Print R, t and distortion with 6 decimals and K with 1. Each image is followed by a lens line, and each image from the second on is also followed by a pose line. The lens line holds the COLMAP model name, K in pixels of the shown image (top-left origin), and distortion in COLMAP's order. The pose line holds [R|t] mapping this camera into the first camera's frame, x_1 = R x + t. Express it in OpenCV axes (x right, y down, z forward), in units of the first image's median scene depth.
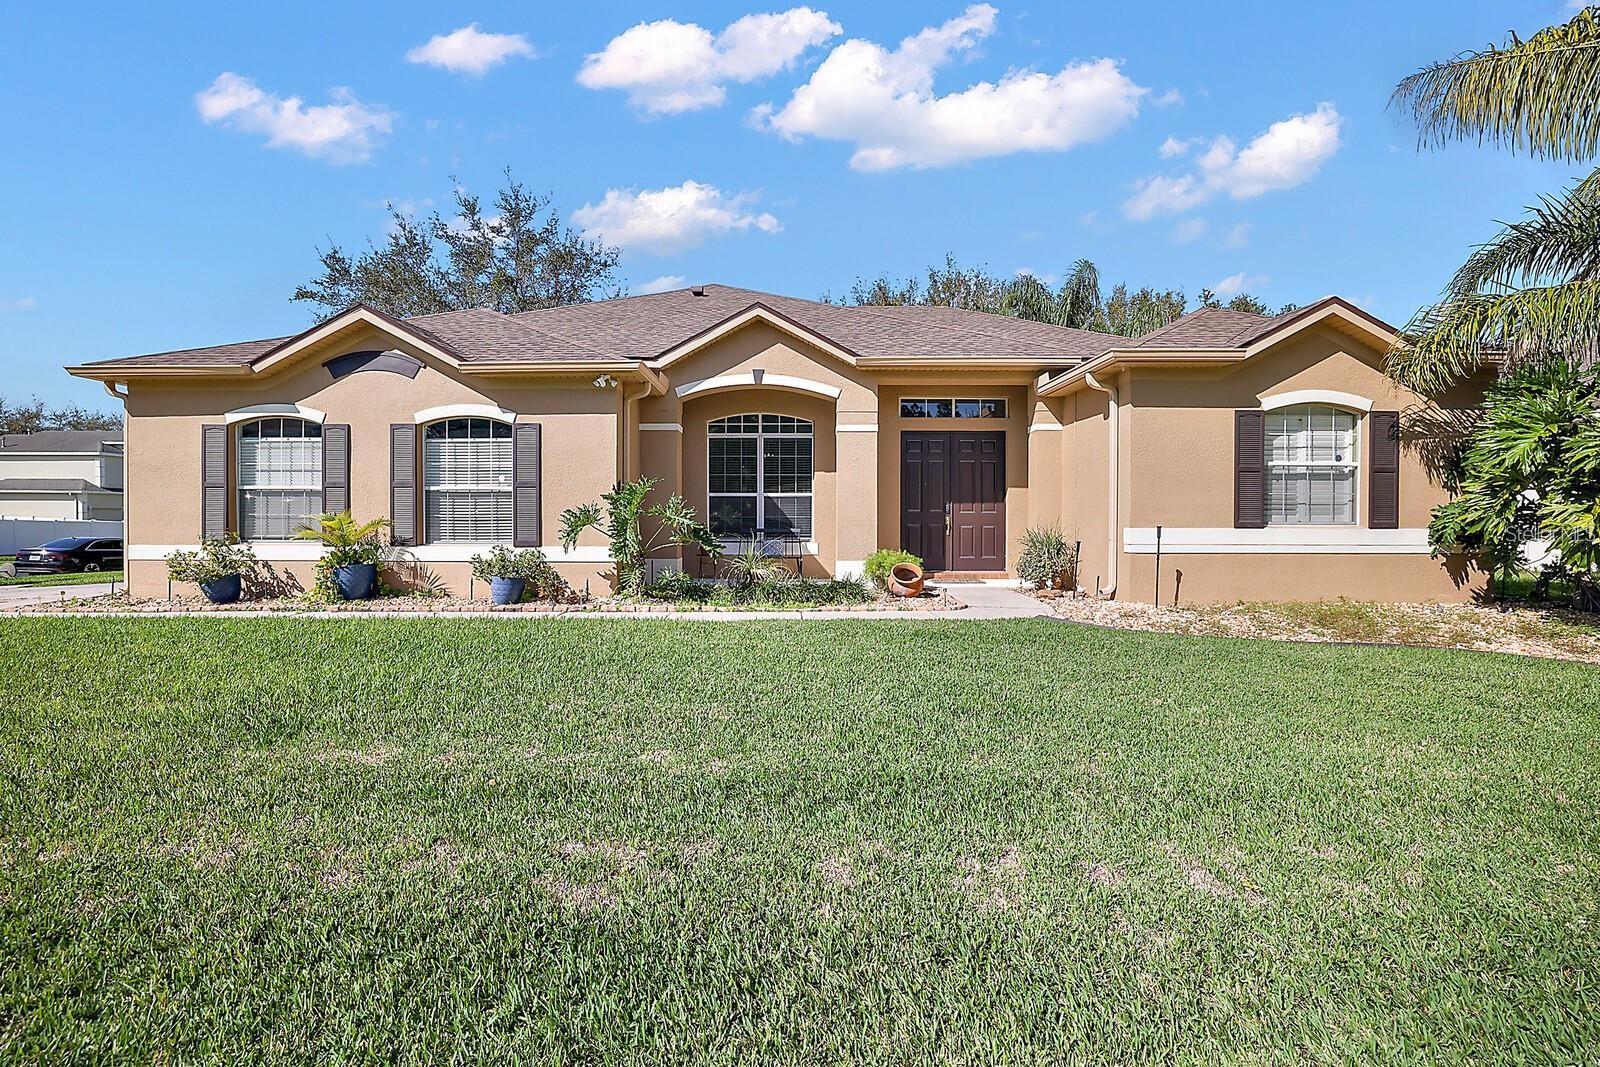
lens RADIAL K [[695.5, 0, 804.1], [0, 695.5, 529.1], [0, 0, 1]] dist [-0.027679, 0.011167]
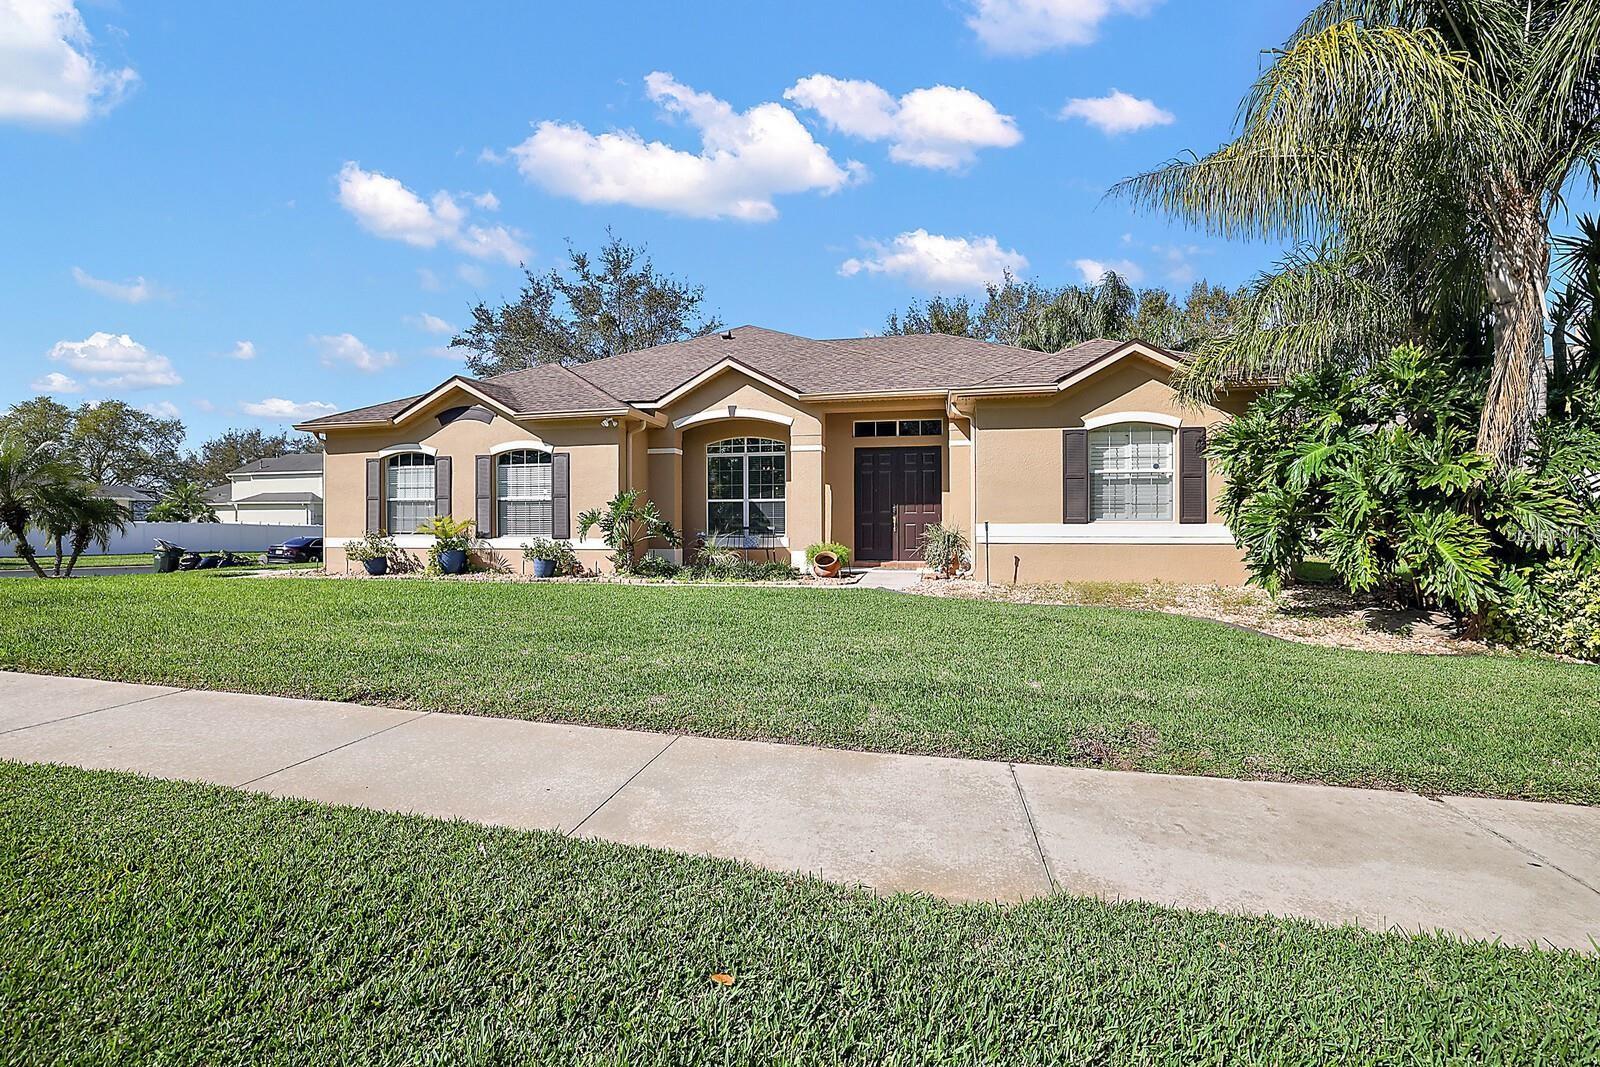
lens RADIAL K [[695.5, 0, 800.1], [0, 695.5, 536.5], [0, 0, 1]] dist [-0.027679, 0.011167]
pose [[0.980289, -0.000563, -0.197569, 0.365091], [0.001733, 0.999982, 0.005748, 0.012907], [0.197562, -0.005978, 0.980272, -0.306780]]
